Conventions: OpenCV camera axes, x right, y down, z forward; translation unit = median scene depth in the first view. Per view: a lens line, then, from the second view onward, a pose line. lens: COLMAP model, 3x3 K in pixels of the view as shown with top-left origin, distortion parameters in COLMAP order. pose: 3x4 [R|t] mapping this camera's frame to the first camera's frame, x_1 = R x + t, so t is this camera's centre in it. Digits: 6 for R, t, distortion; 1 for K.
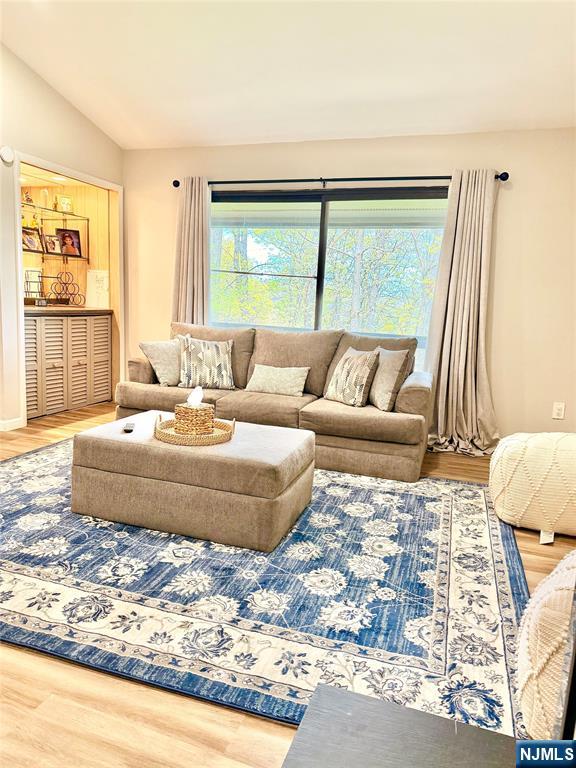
lens RADIAL K [[557.4, 0, 288.0], [0, 557.4, 384.0], [0, 0, 1]] dist [0.026685, -0.001794]
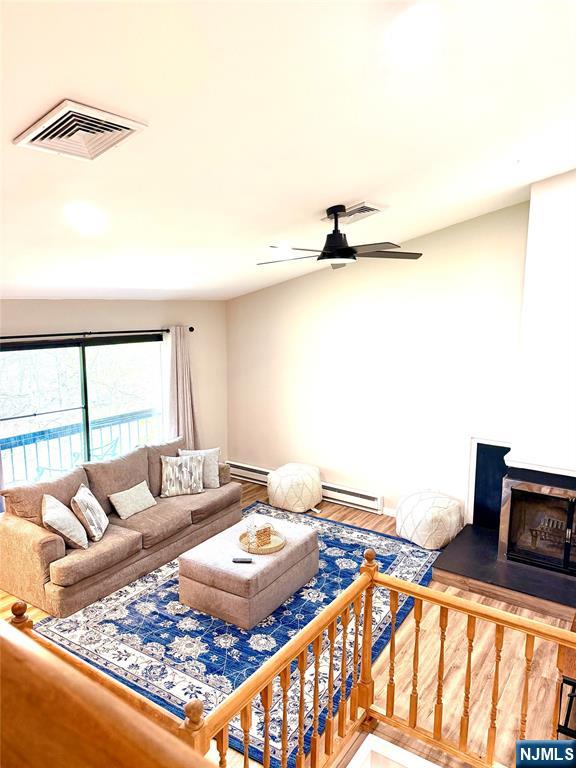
lens RADIAL K [[537.2, 0, 288.0], [0, 537.2, 384.0], [0, 0, 1]] dist [0.041002, -0.056261]
pose [[0.241669, -0.200372, 0.949446, -1.575395], [0.152143, 0.974171, 0.166864, -0.624252], [-0.958357, 0.104125, 0.265912, 0.452858]]
